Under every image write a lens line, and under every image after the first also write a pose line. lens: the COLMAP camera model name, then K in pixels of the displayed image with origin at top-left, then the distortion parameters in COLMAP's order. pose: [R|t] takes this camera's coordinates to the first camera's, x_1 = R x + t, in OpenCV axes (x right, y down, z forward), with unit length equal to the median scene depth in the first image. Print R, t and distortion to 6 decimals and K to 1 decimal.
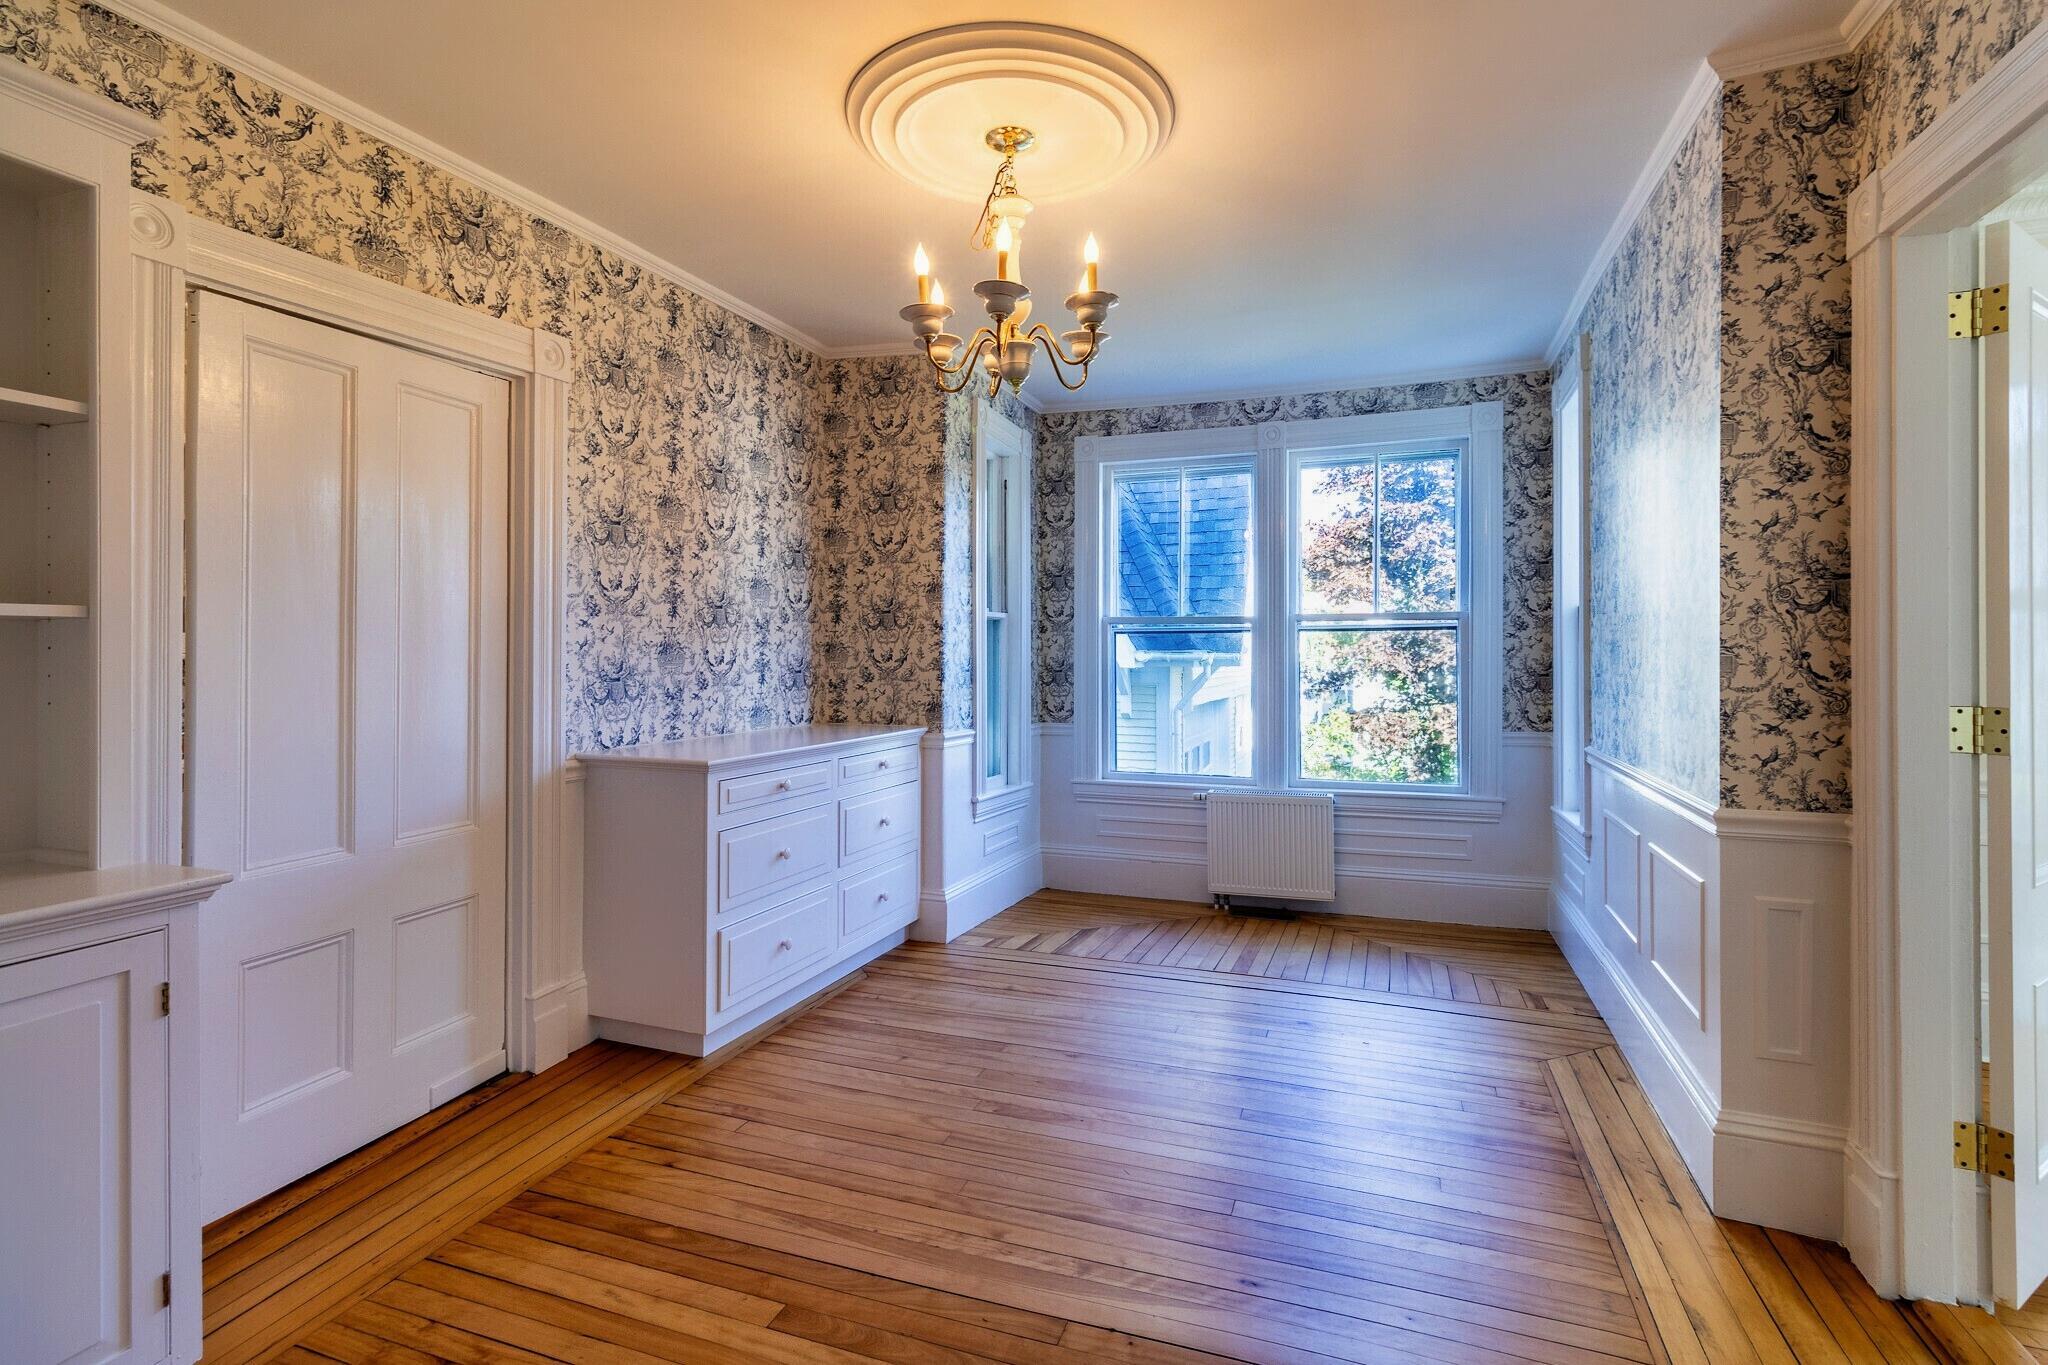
lens RADIAL K [[962.9, 0, 1021.1], [0, 962.9, 661.0], [0, 0, 1]] dist [0.003209, 0.000171]
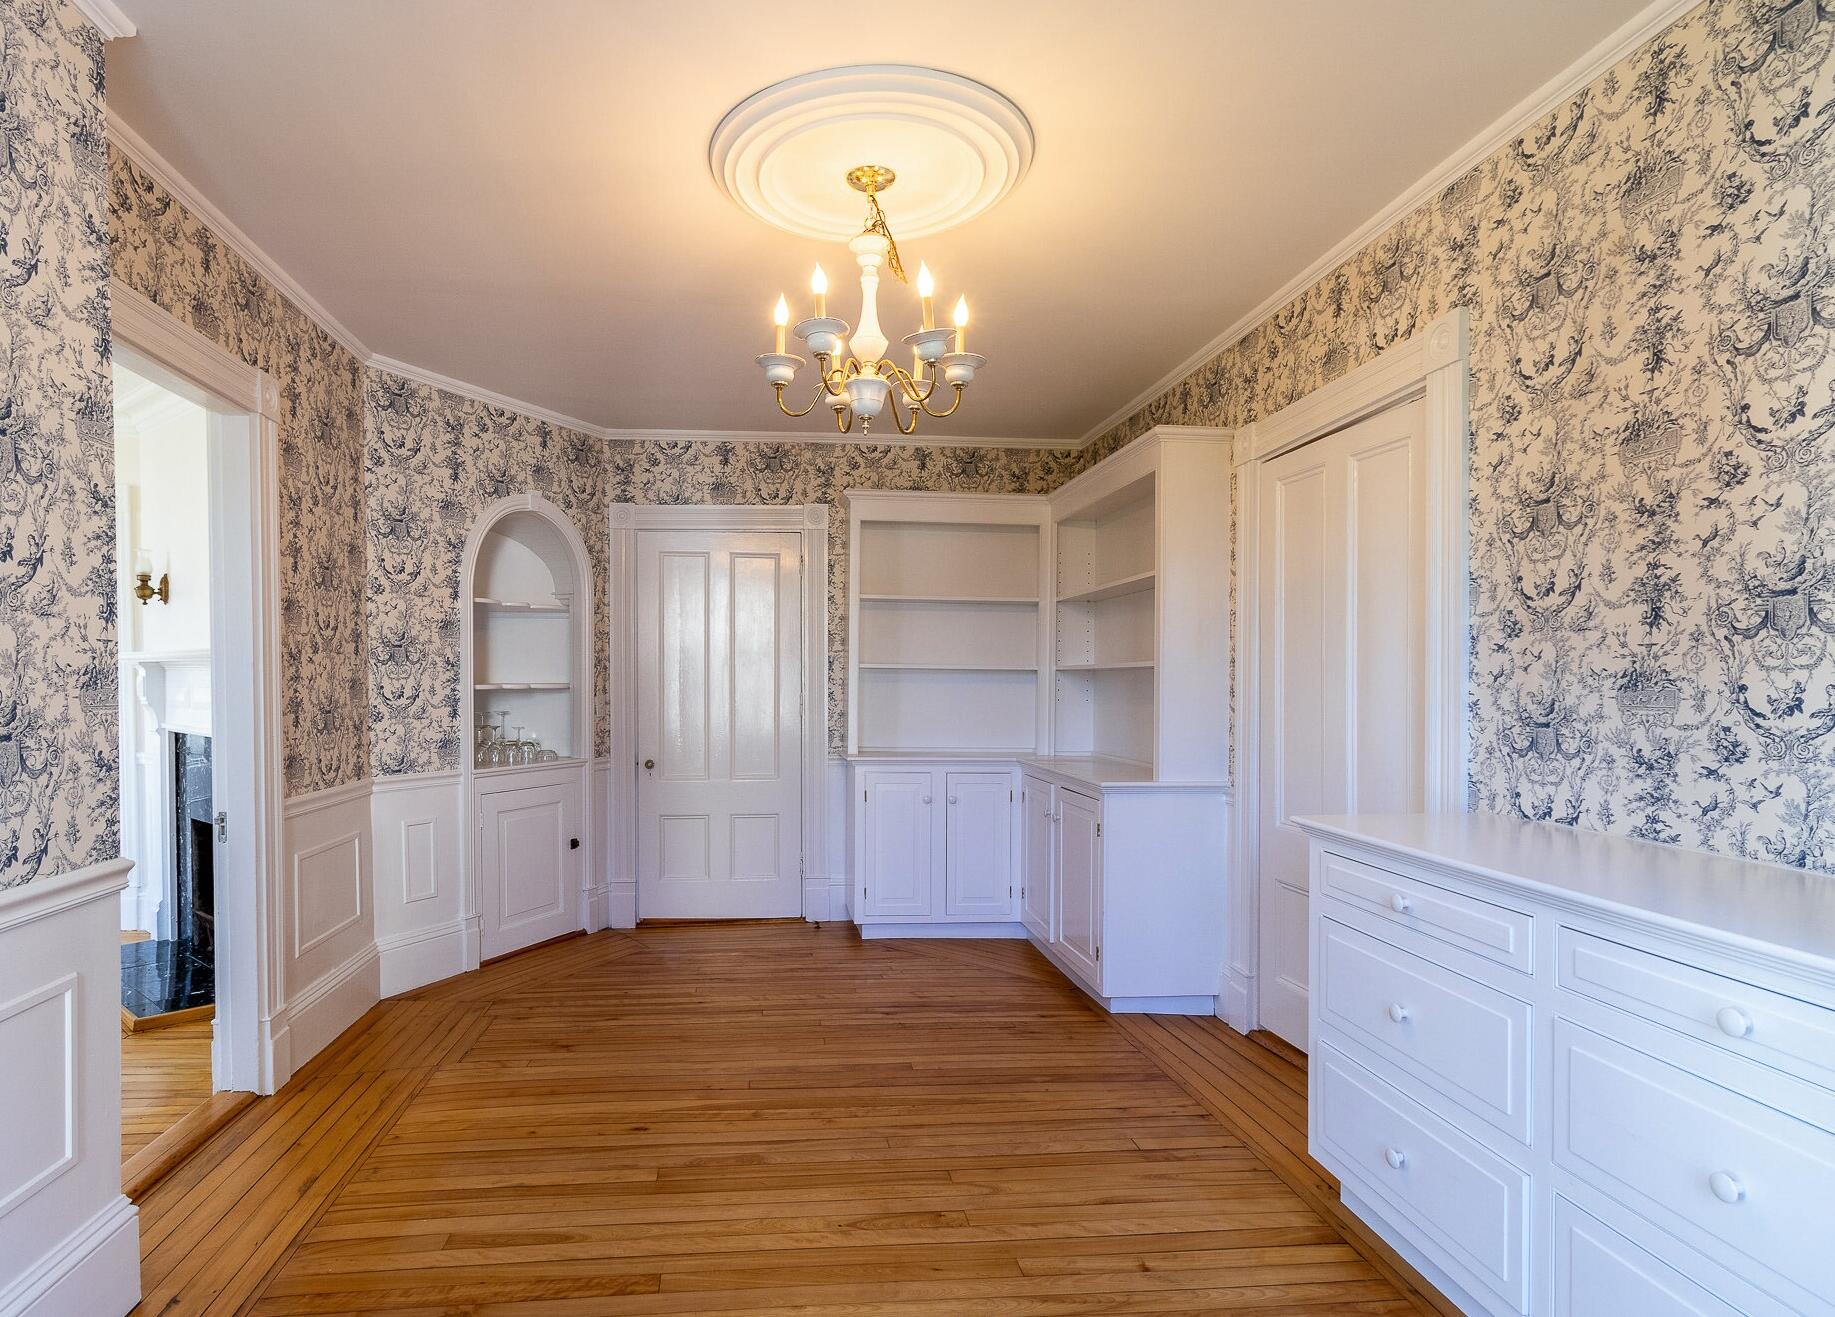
lens RADIAL K [[1265.0, 0, 916.5], [0, 1265.0, 668.8], [0, 0, 1]] dist [-0.005119, -0.000420]
pose [[-0.892694, 0.017288, -0.450332, 0.415860], [0.014456, 0.999848, 0.009728, -0.038216], [0.450432, 0.002174, -0.892808, 1.661364]]
